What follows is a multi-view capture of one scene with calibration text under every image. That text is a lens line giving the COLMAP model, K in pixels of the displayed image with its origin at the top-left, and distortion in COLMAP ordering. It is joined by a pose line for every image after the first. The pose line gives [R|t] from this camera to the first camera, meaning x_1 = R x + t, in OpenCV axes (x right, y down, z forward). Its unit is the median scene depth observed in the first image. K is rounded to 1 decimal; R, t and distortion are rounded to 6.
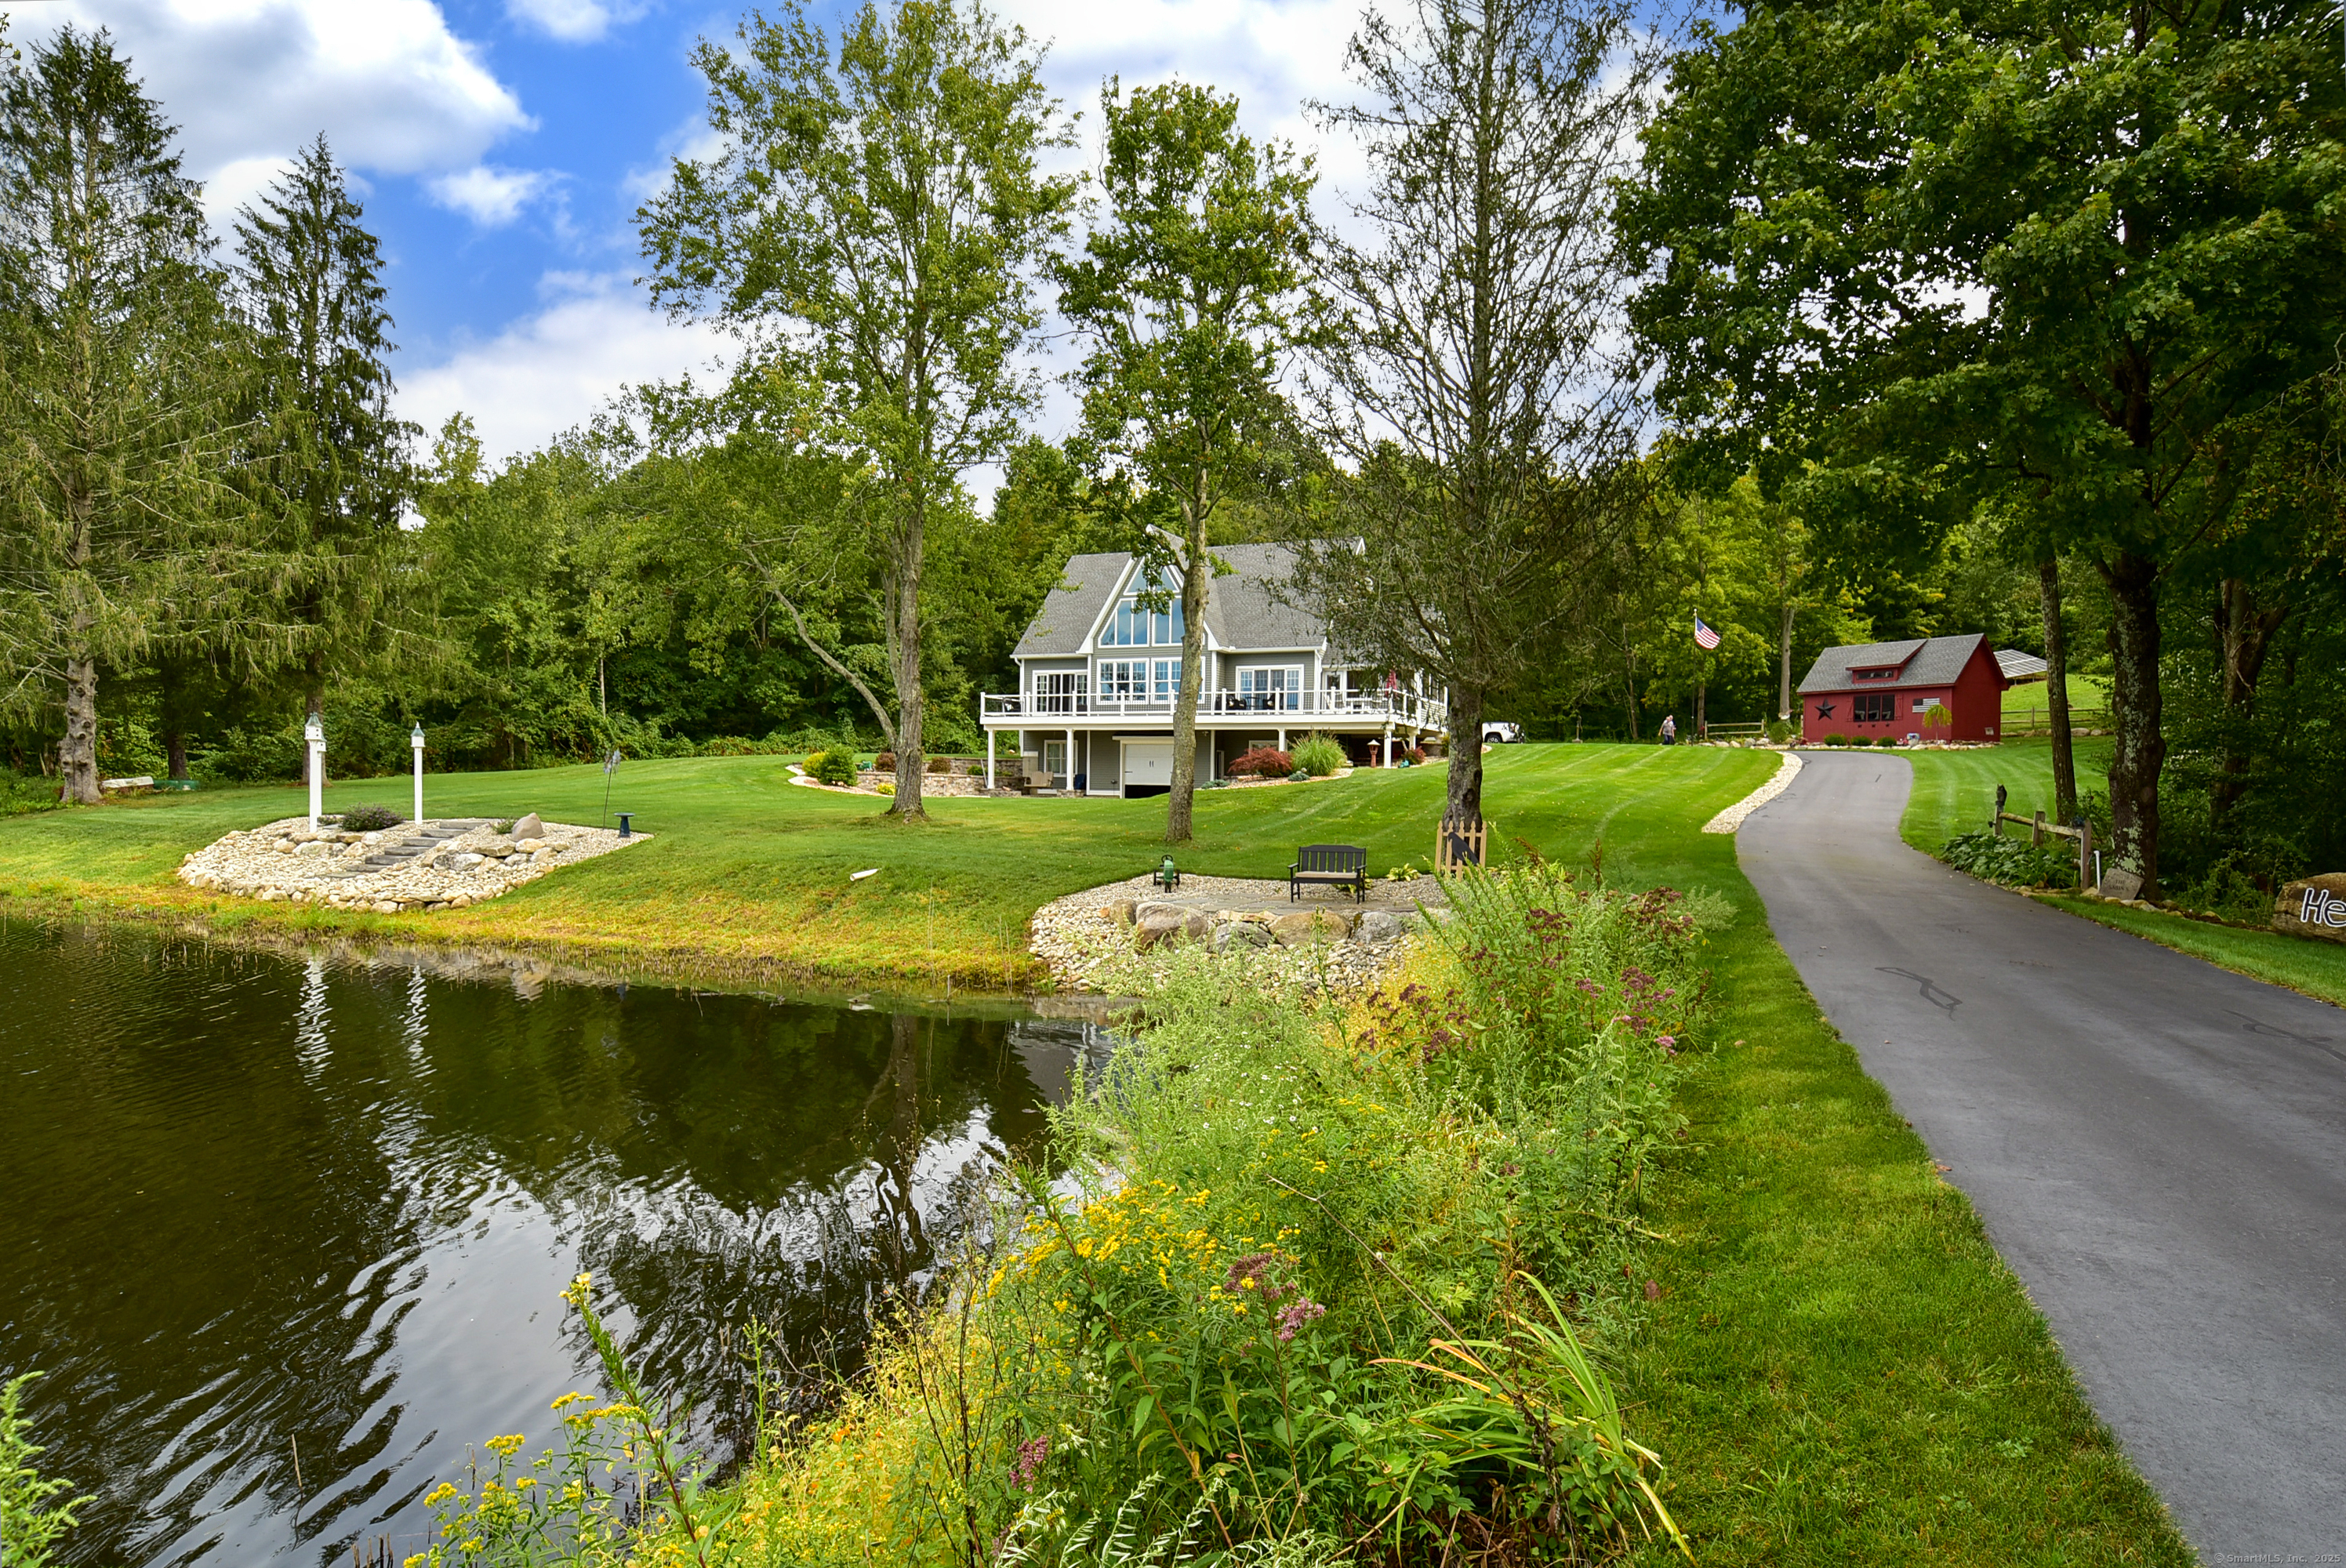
lens RADIAL K [[1288.8, 0, 1185.1], [0, 1288.8, 789.5], [0, 0, 1]] dist [-0.004921, -0.000401]
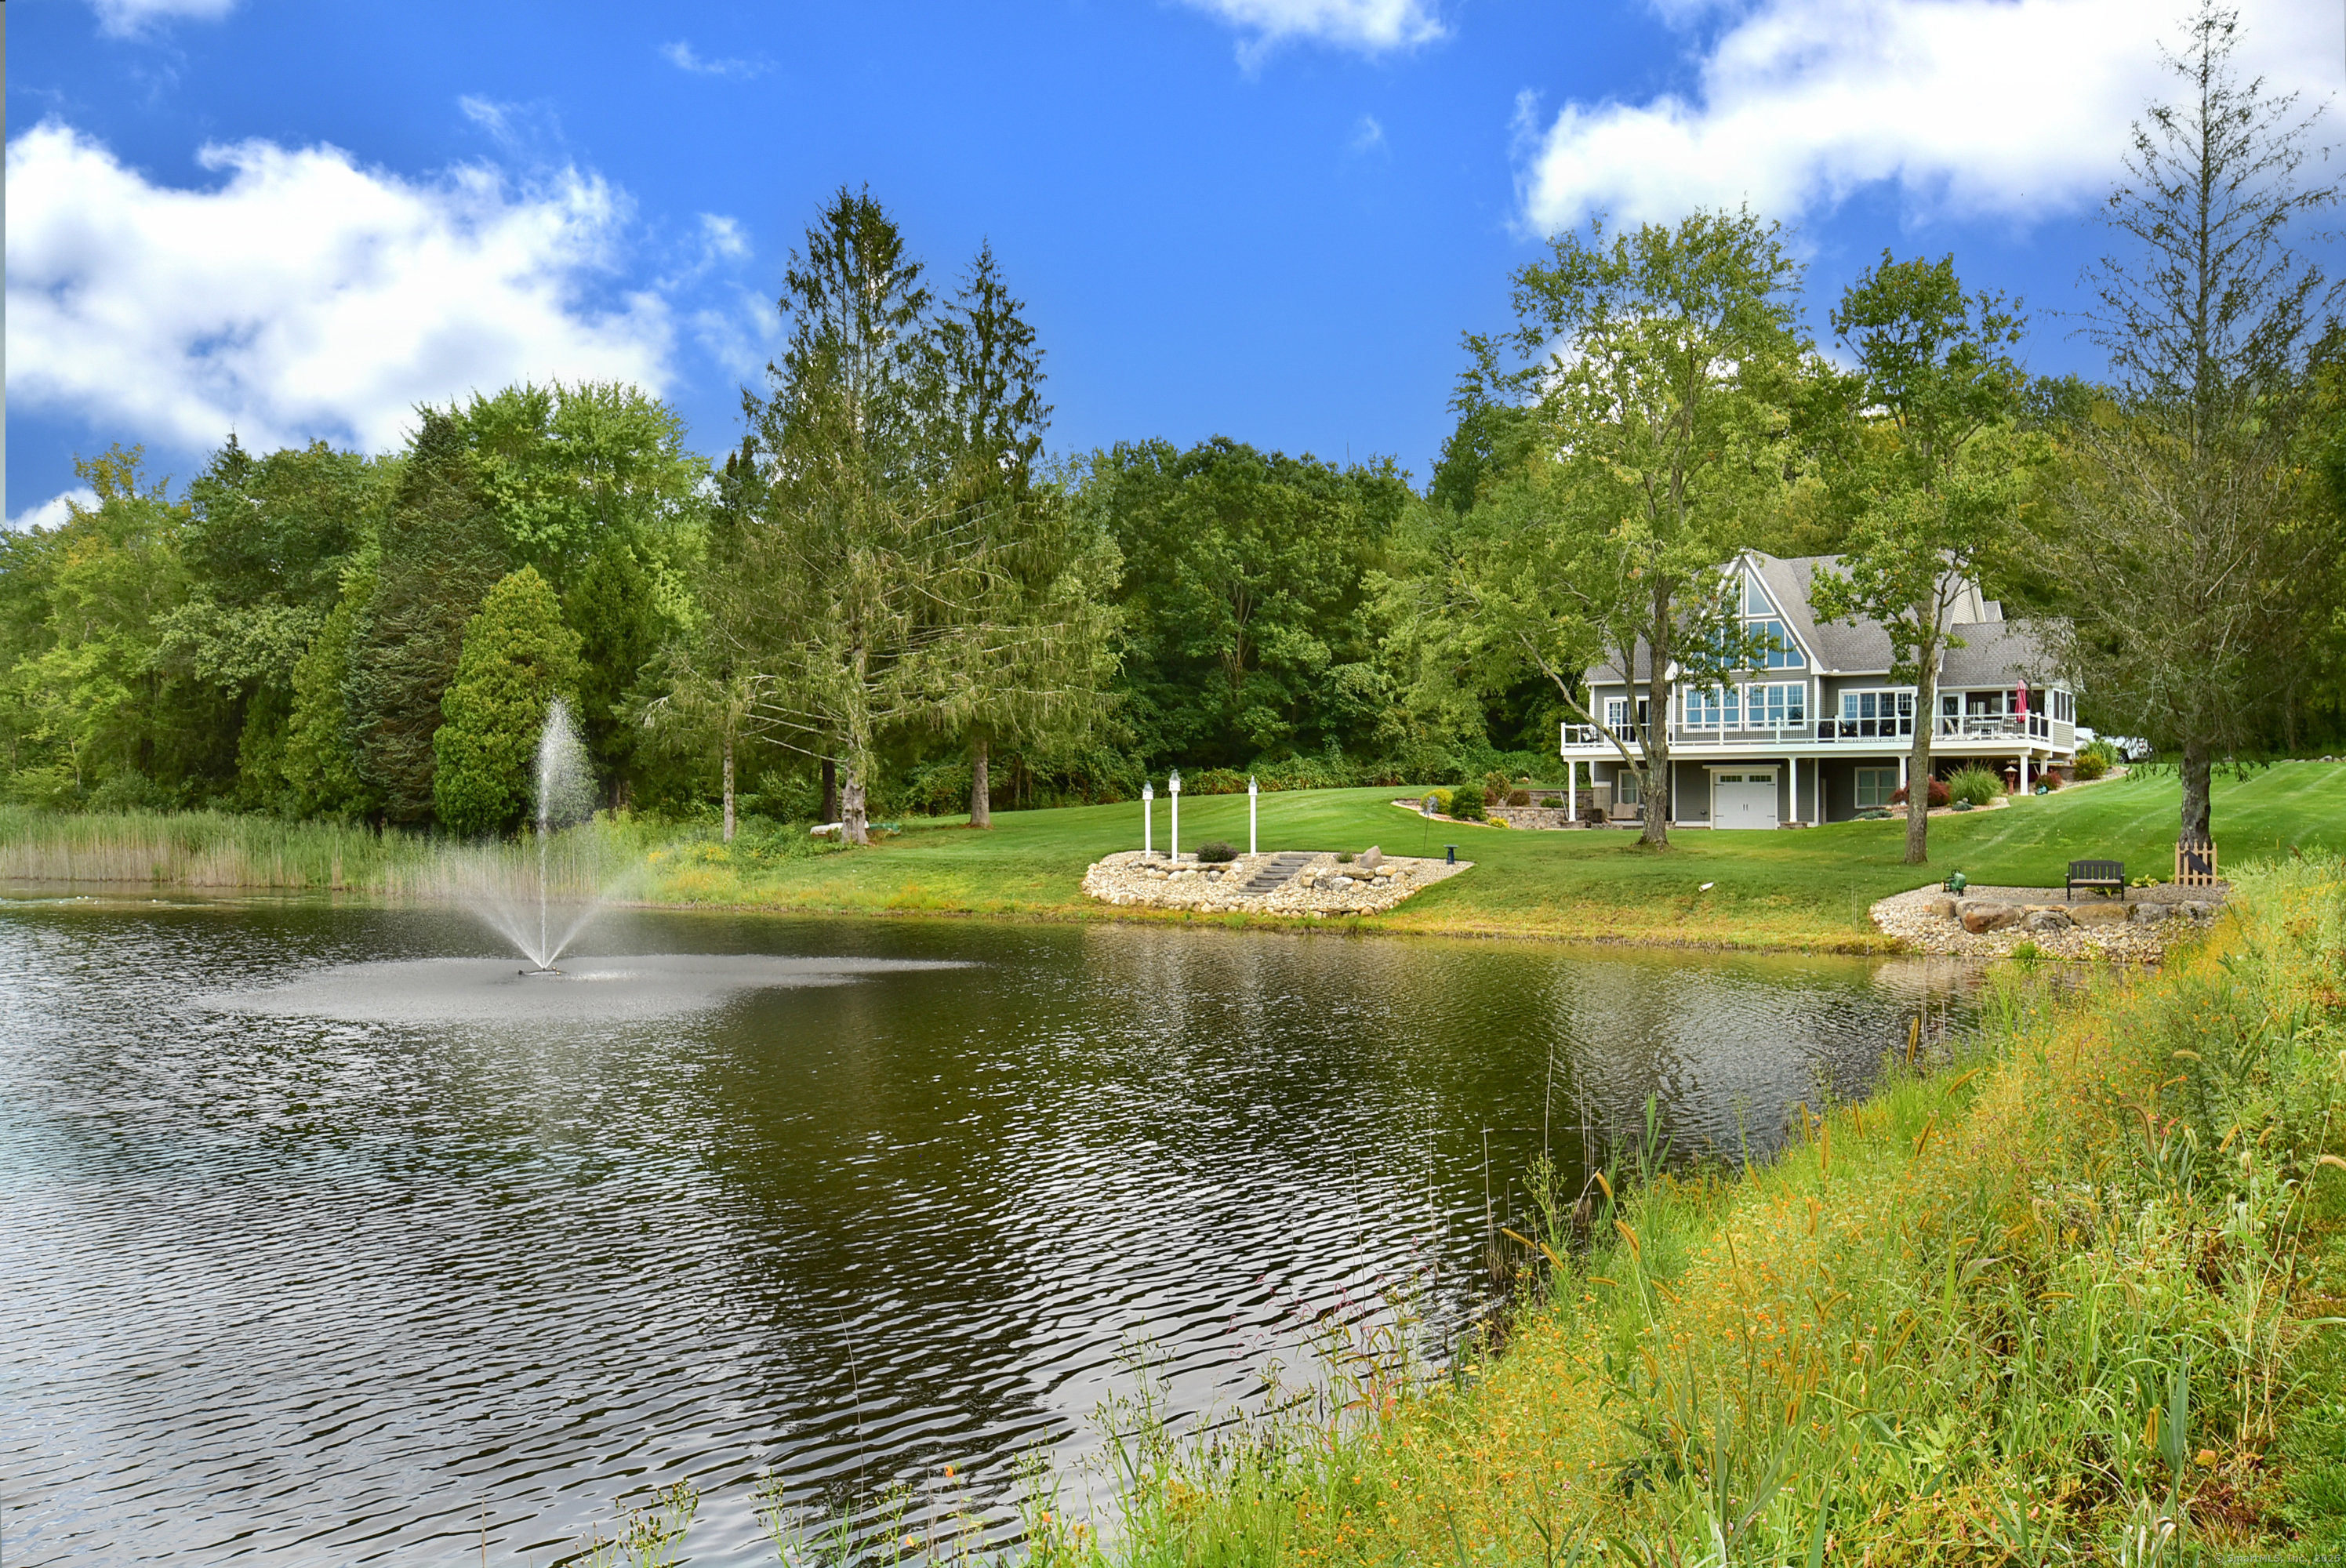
lens RADIAL K [[1827.8, 0, 1173.6], [0, 1827.8, 795.2], [0, 0, 1]] dist [0.016865, -0.003747]
pose [[0.980330, -0.016840, -0.196644, -0.185175], [0.014325, 0.999797, -0.014201, -0.005232], [0.196843, 0.011105, 0.980372, -0.447493]]
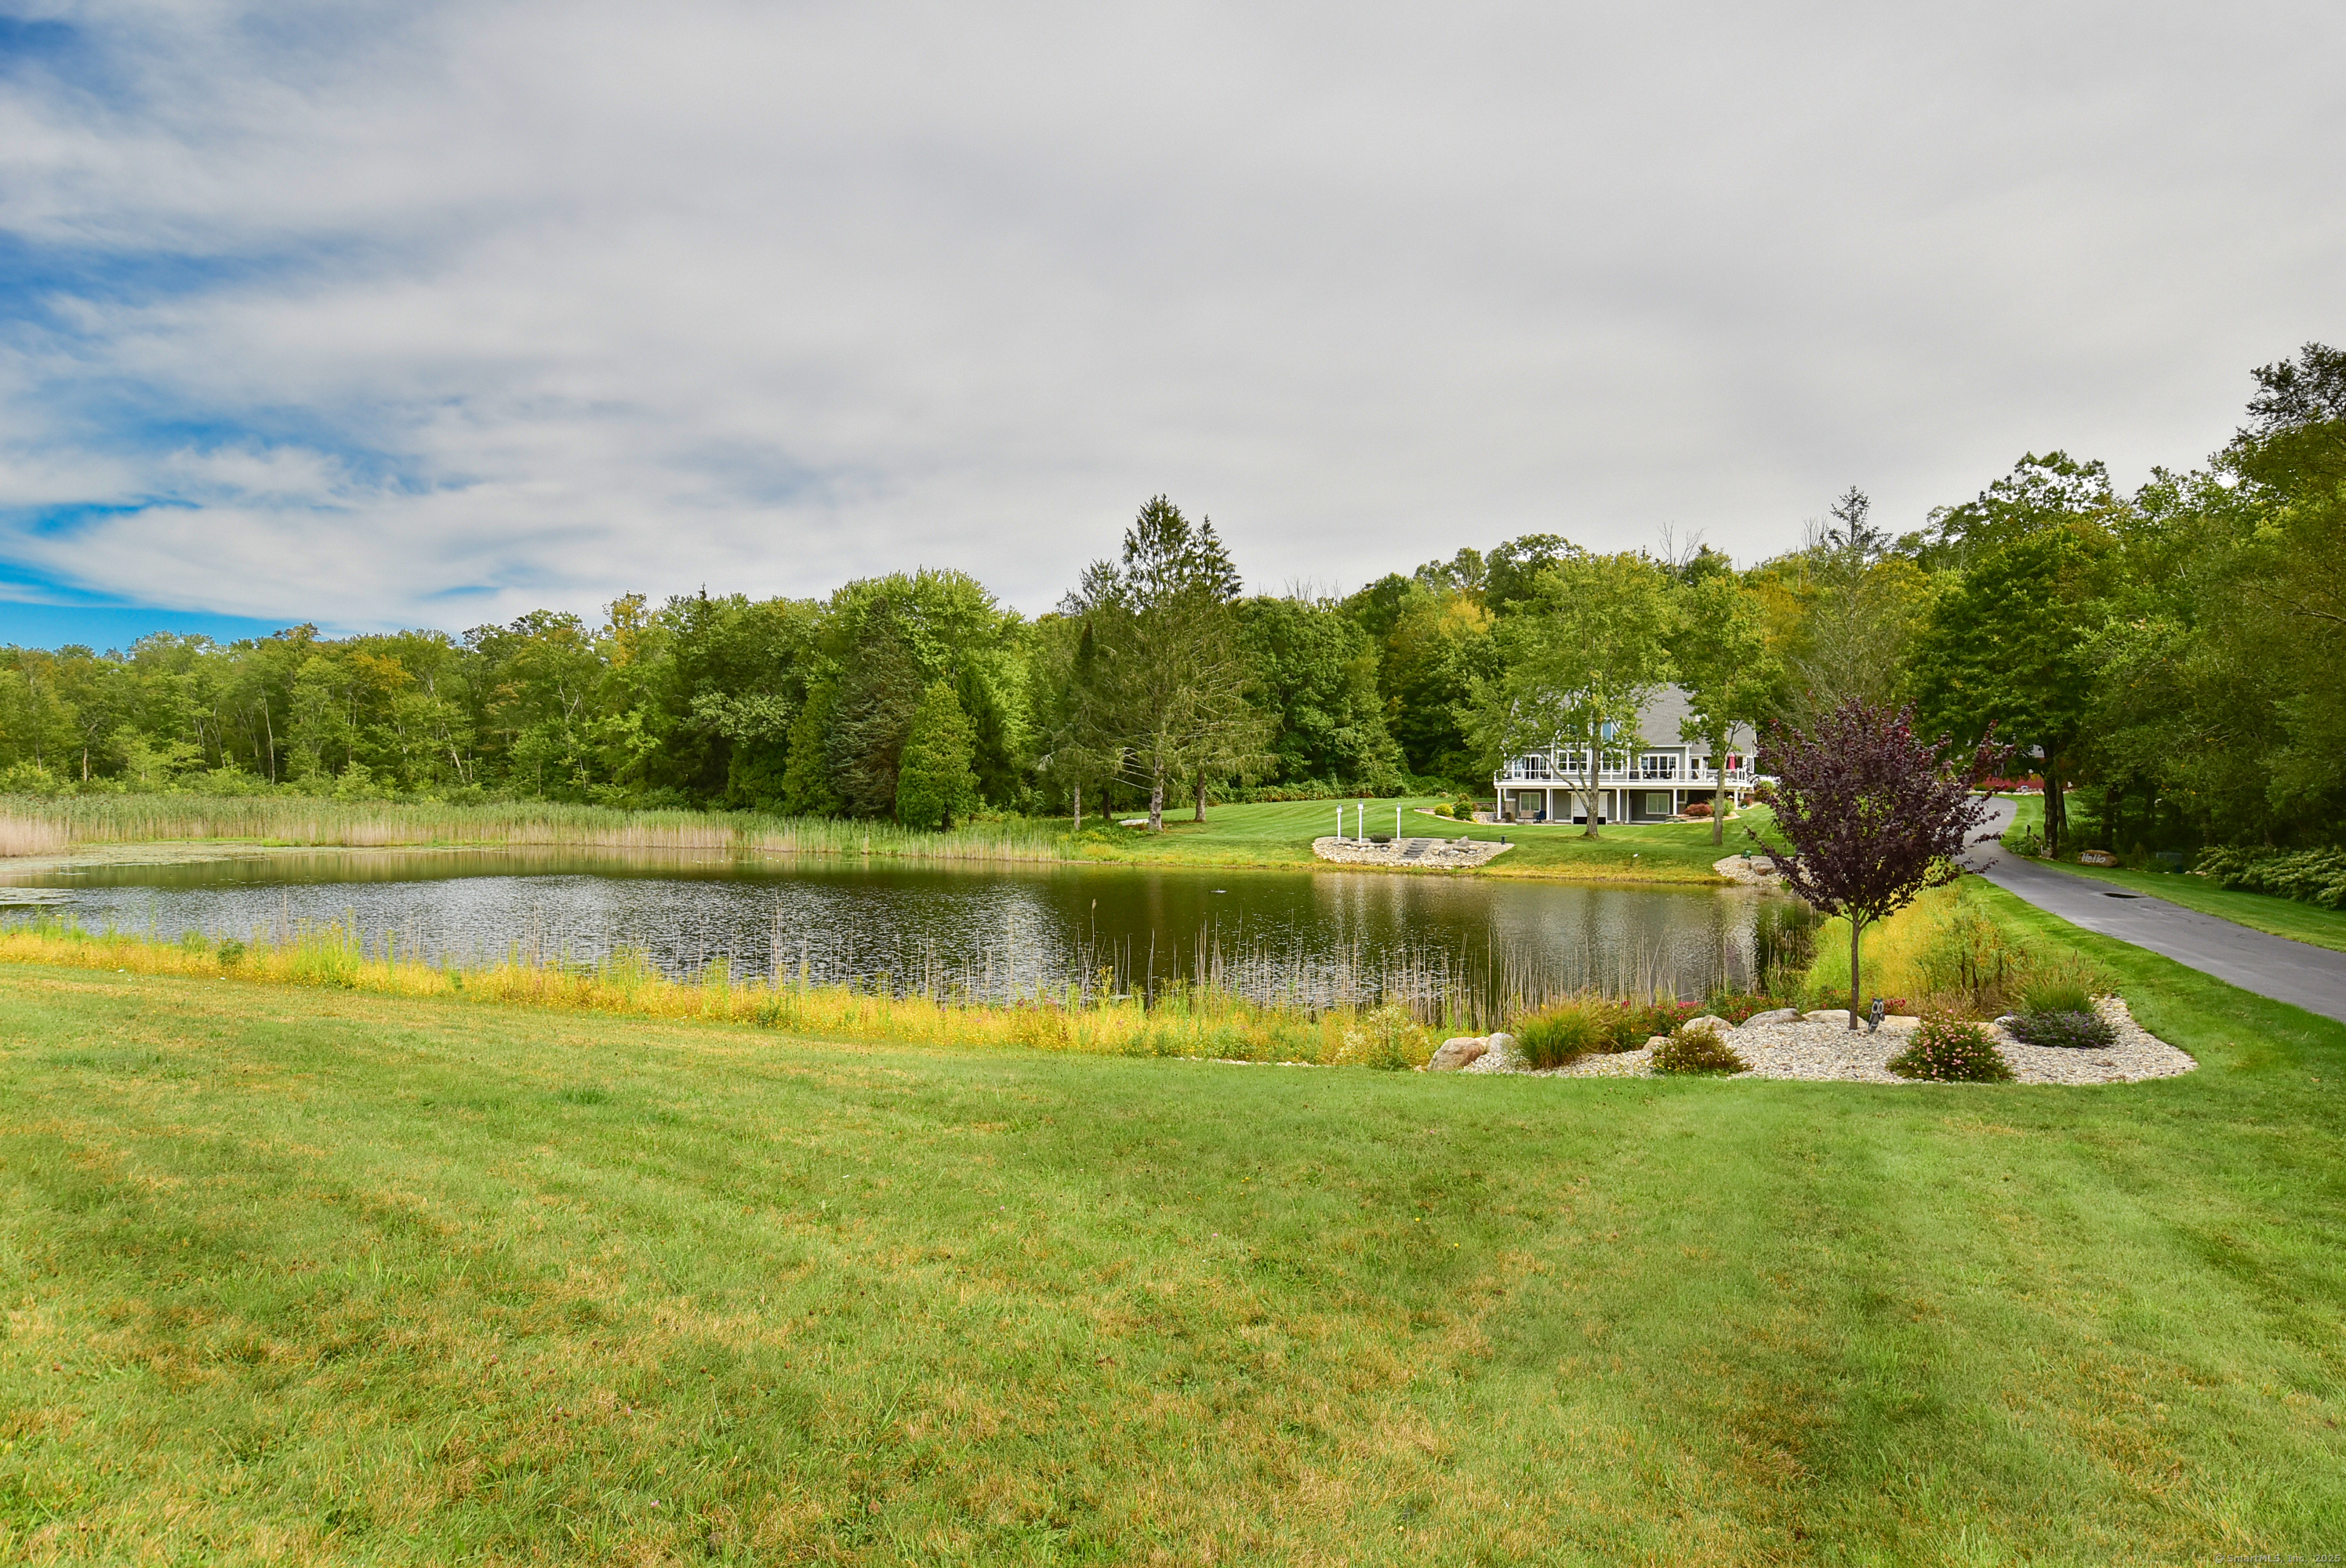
lens RADIAL K [[1288.8, 0, 1101.7], [0, 1288.8, 810.7], [0, 0, 1]] dist [-0.004921, -0.000401]
pose [[0.988054, -0.008303, -0.153883, -0.464782], [0.009496, 0.999930, 0.007025, -0.035252], [0.153814, -0.008403, 0.988064, -1.023415]]
